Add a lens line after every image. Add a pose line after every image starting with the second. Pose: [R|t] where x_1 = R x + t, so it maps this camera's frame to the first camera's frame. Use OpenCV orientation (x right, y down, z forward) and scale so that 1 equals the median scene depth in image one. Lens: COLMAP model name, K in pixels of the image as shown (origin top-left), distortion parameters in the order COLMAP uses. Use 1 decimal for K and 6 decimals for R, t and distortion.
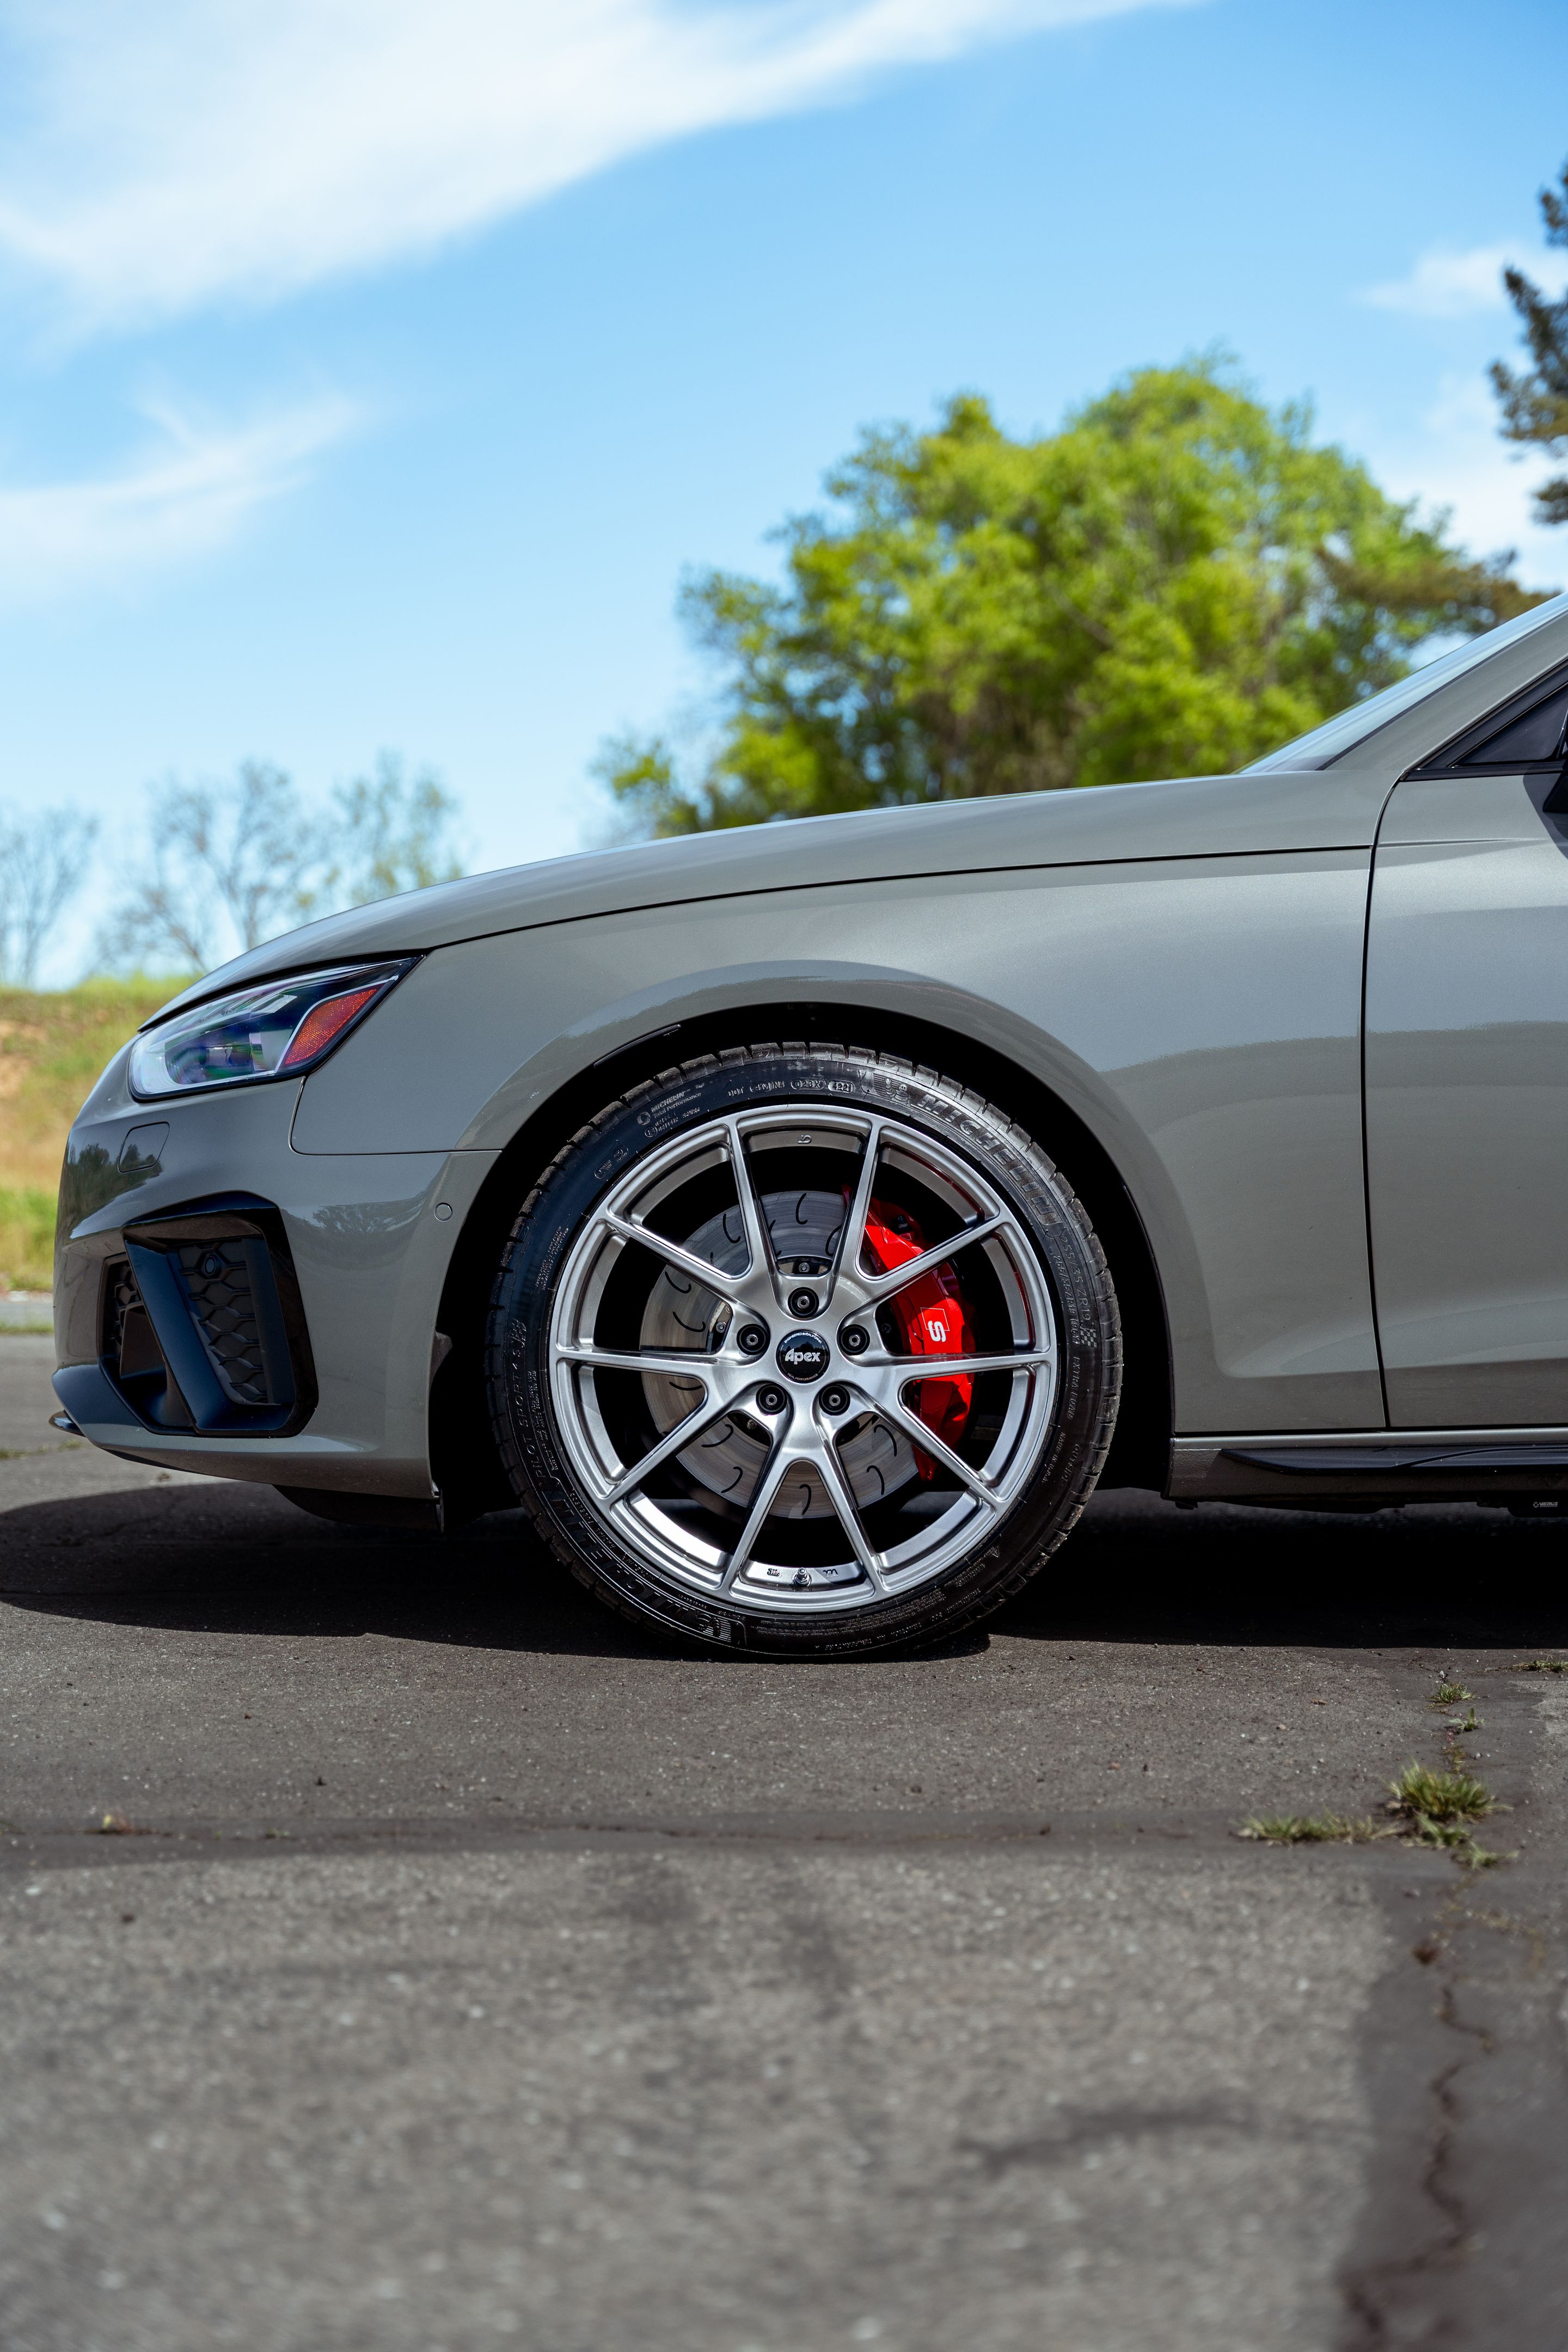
lens RADIAL K [[3353.6, 0, 748.3], [0, 3353.6, 1255.2], [0, 0, 1]] dist [0.011444, 0.018950]
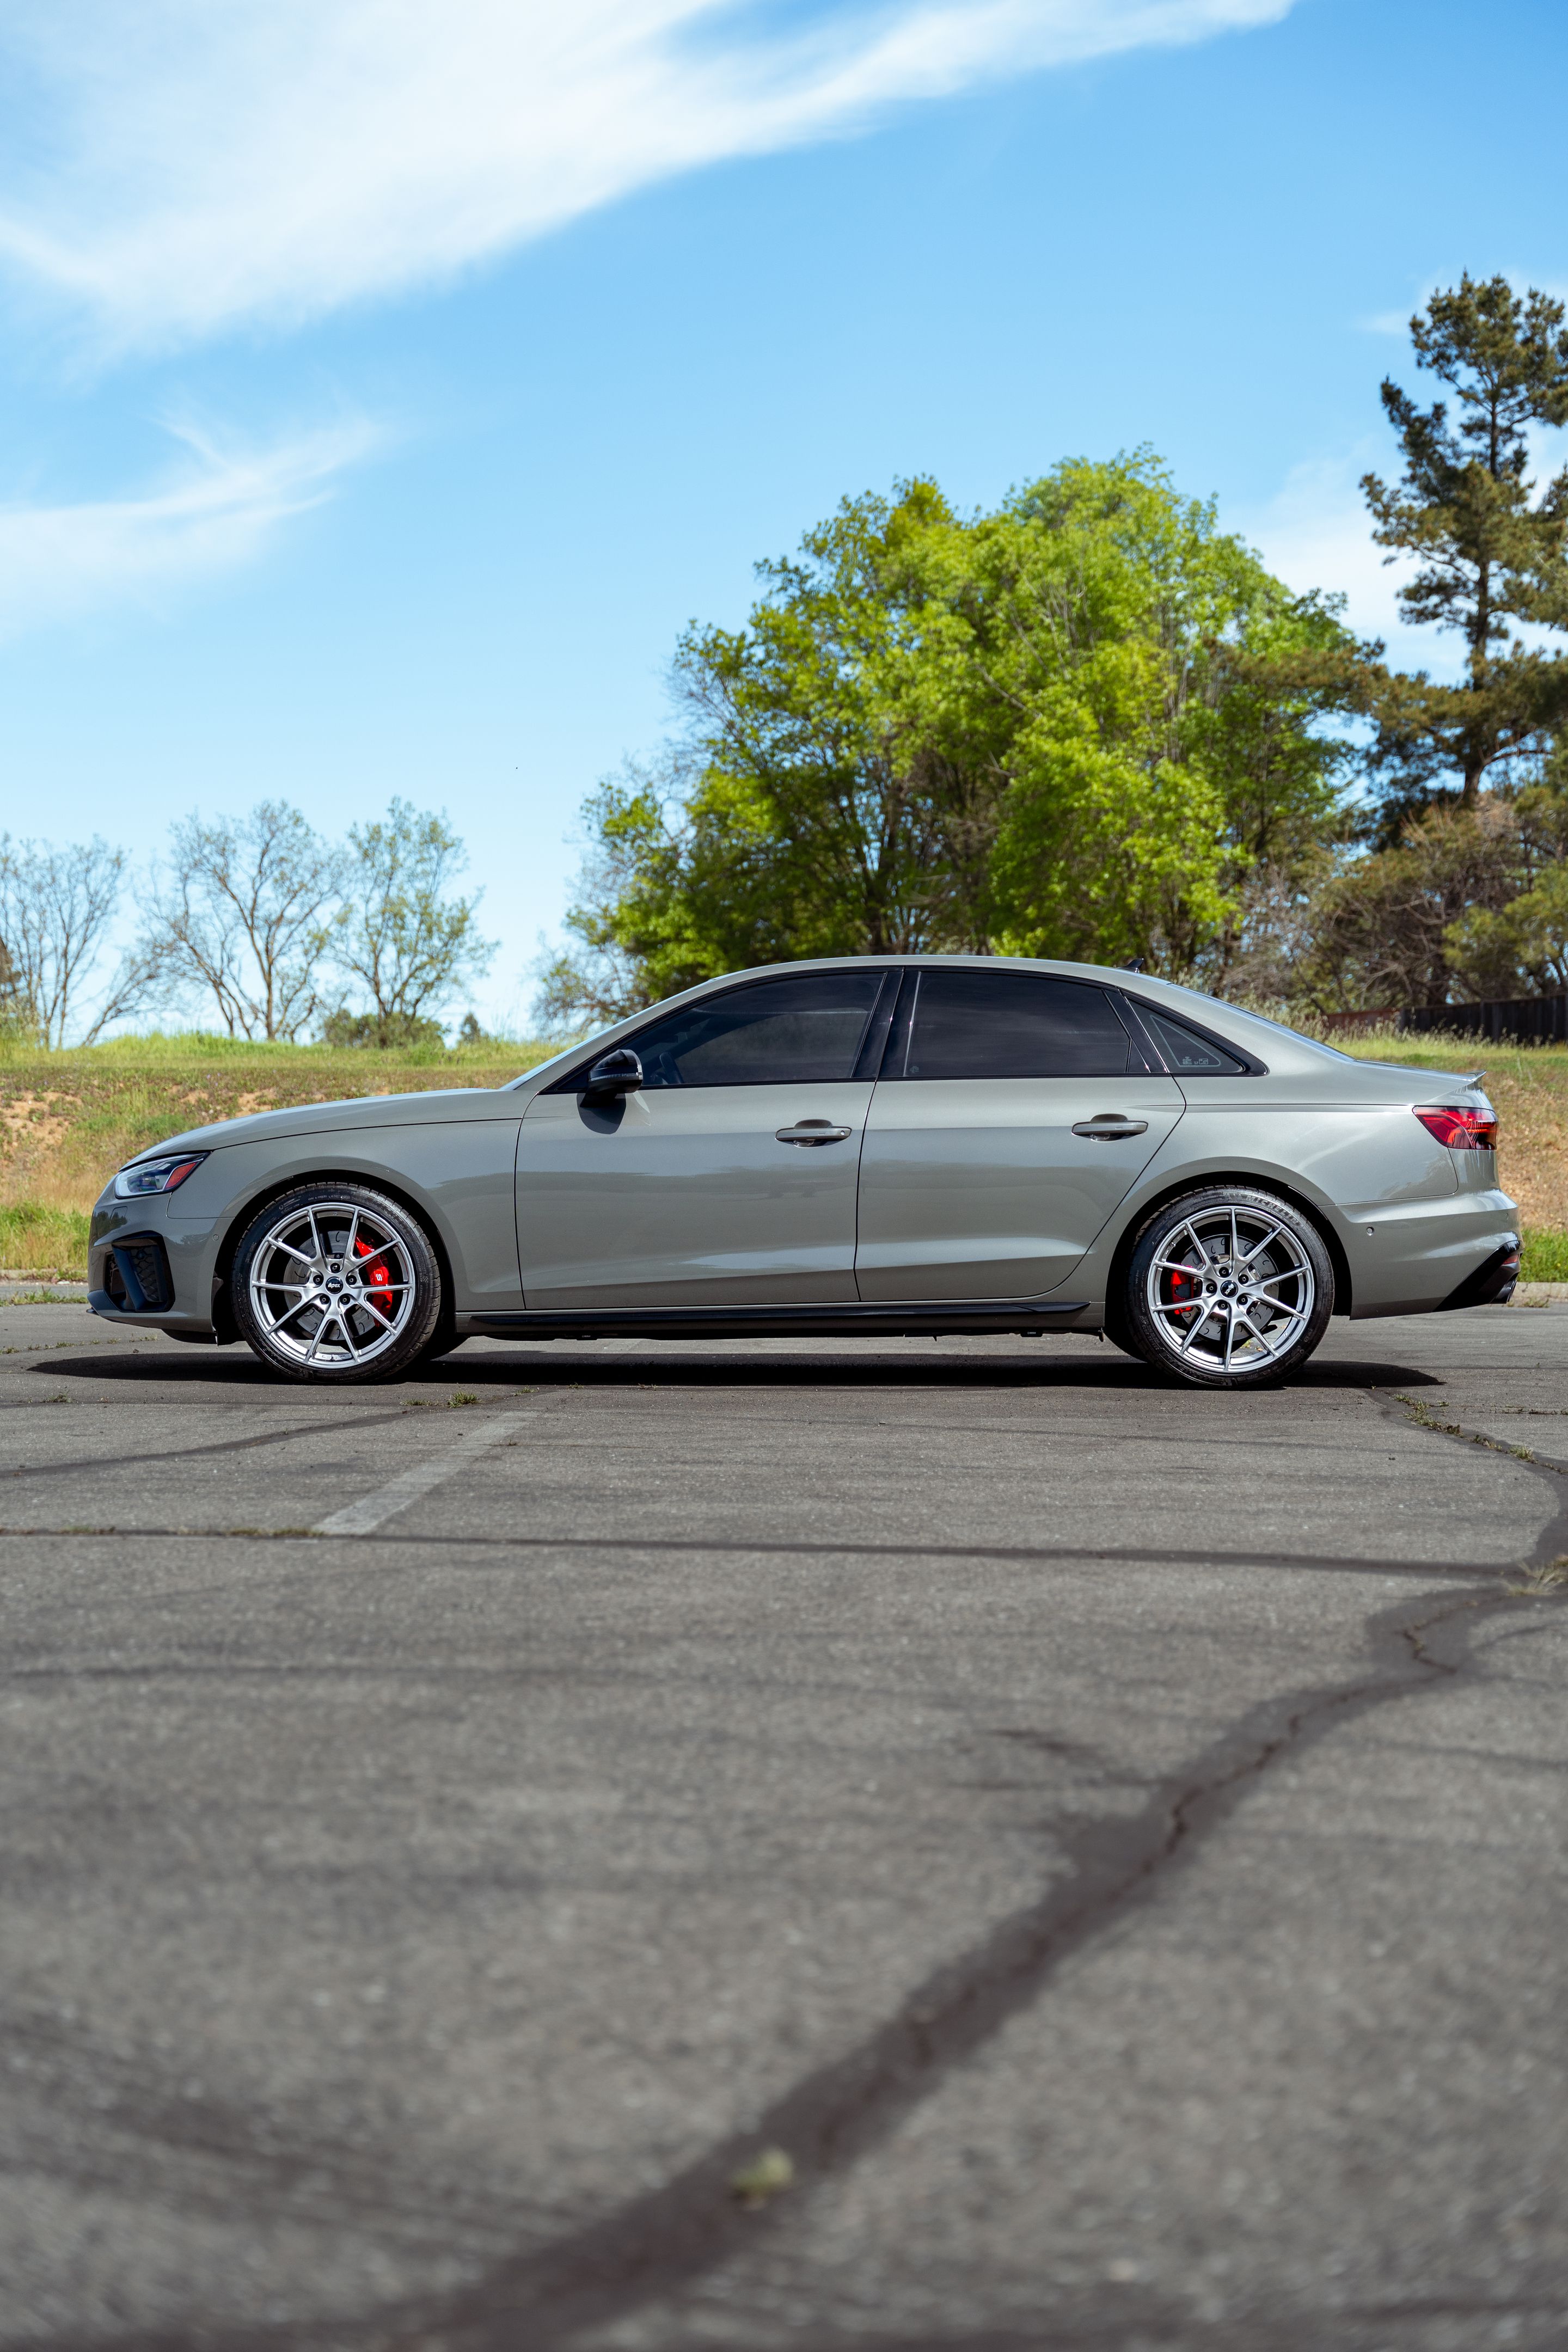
lens RADIAL K [[3353.6, 0, 748.3], [0, 3353.6, 1255.2], [0, 0, 1]] dist [0.011444, 0.018950]
pose [[0.999957, 0.003852, -0.008466, 0.415358], [-0.003876, 0.999988, -0.002900, 0.010248], [0.008455, 0.002933, 0.999960, -2.027250]]
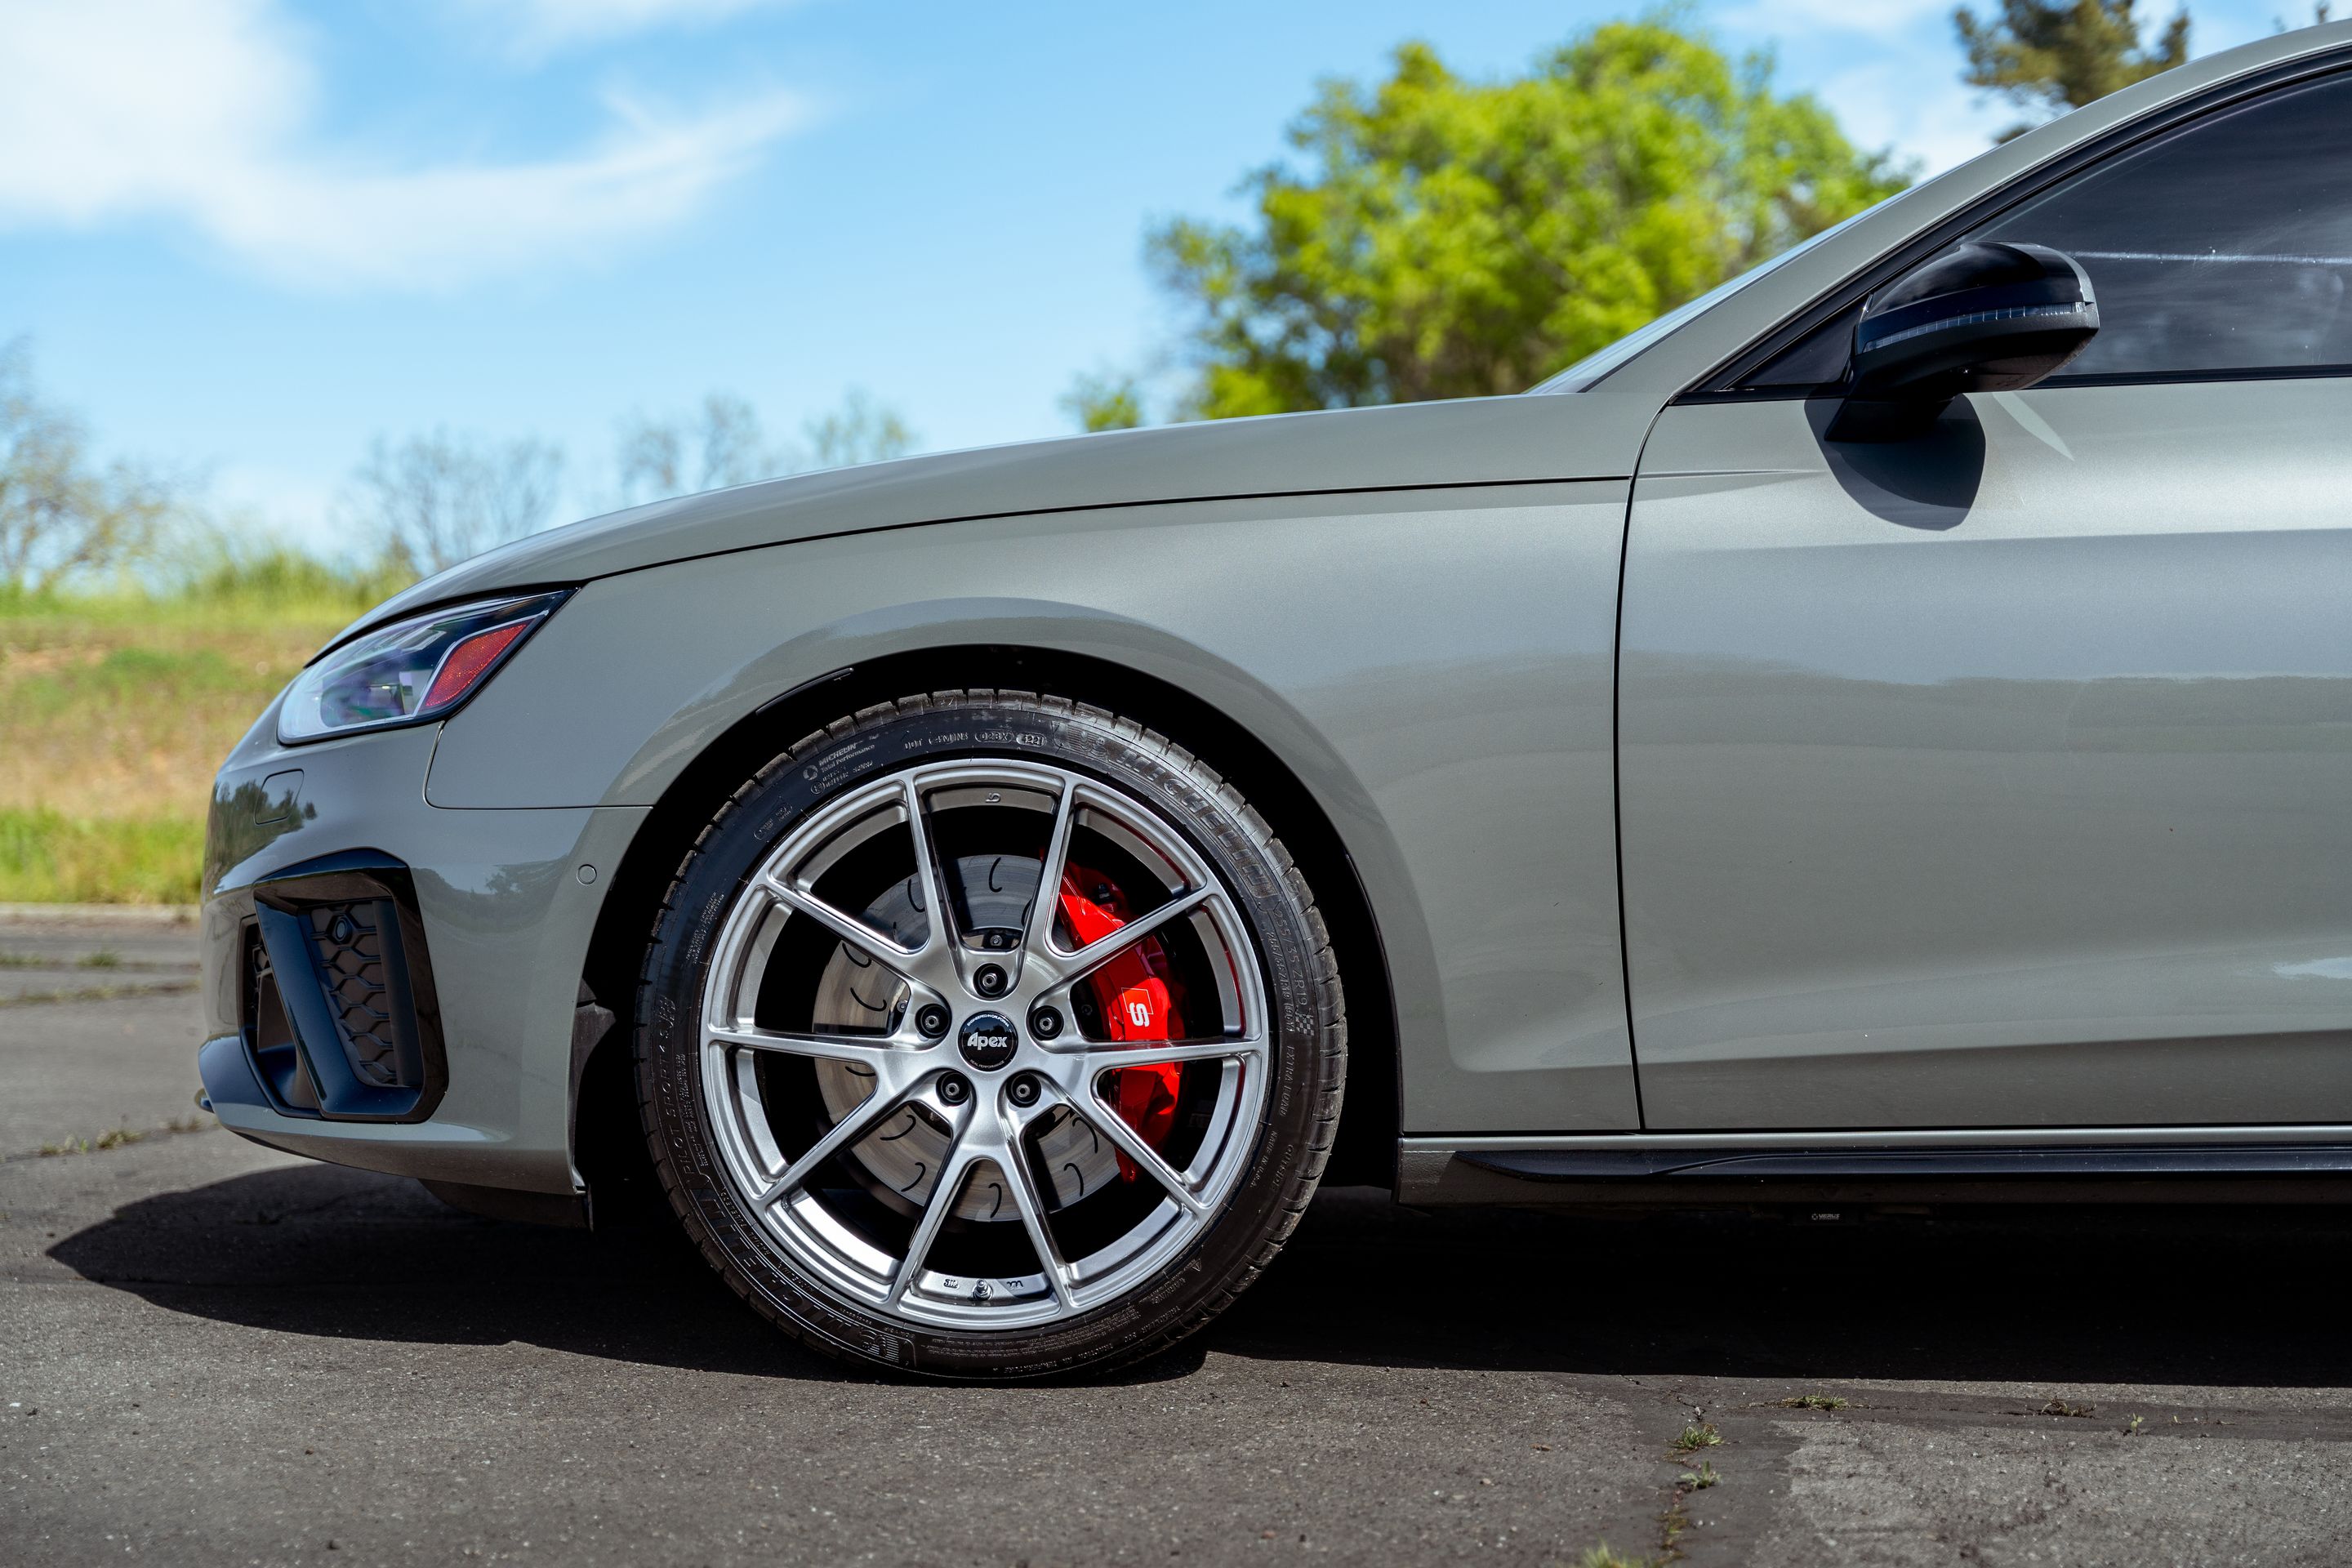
lens RADIAL K [[3331.2, 0, 1174.2], [0, 3331.2, 815.6], [0, 0, 1]] dist [0.020010, -0.055484]
pose [[0.999852, 0.011818, -0.012499, 0.075945], [-0.012099, 0.999671, -0.022607, -0.010322], [0.012228, 0.022755, 0.999666, 0.112984]]
